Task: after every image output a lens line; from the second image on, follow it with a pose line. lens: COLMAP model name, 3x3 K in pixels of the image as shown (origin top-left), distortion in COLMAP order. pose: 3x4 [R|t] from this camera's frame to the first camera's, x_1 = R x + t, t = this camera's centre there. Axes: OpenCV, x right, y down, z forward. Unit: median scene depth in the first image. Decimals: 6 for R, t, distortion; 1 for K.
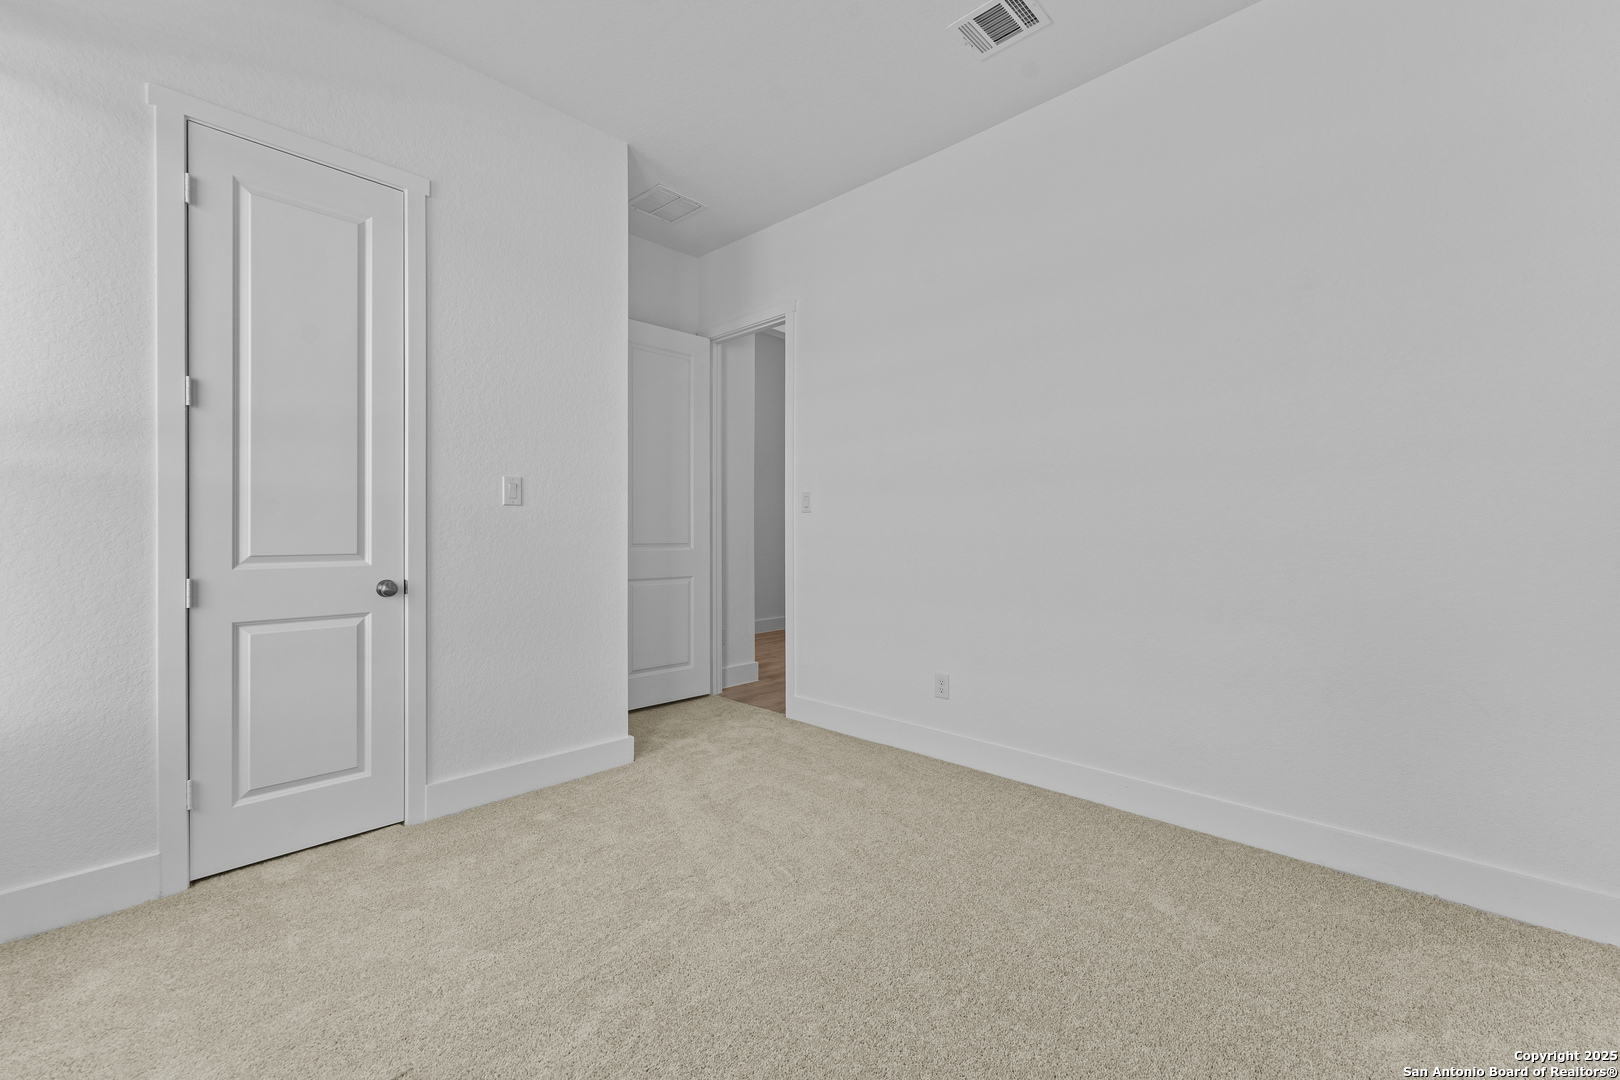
lens RADIAL K [[655.6, 0, 812.8], [0, 655.6, 535.8], [0, 0, 1]] dist [0.000532, 0.000151]
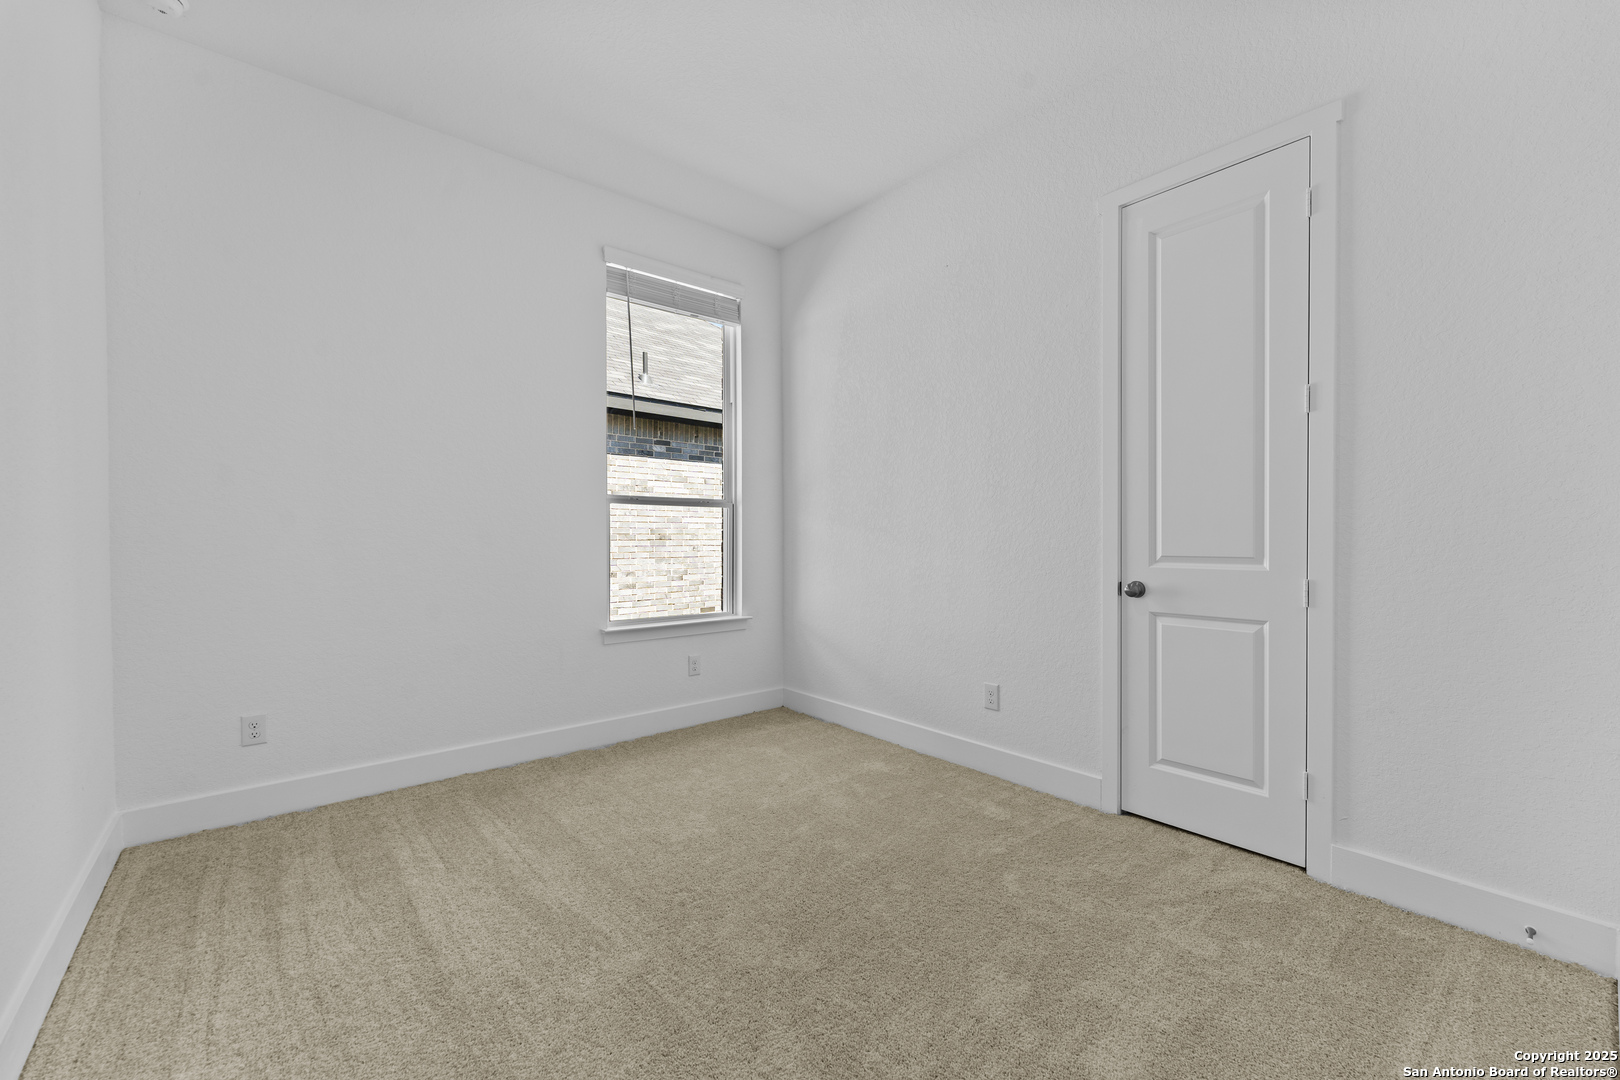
lens RADIAL K [[655.6, 0, 812.8], [0, 655.6, 535.8], [0, 0, 1]] dist [0.000532, 0.000151]
pose [[-0.109310, 0.000632, -0.994008, 0.358703], [-0.000574, 1.000000, 0.000699, -0.005900], [0.994008, 0.000647, -0.109309, 0.513684]]
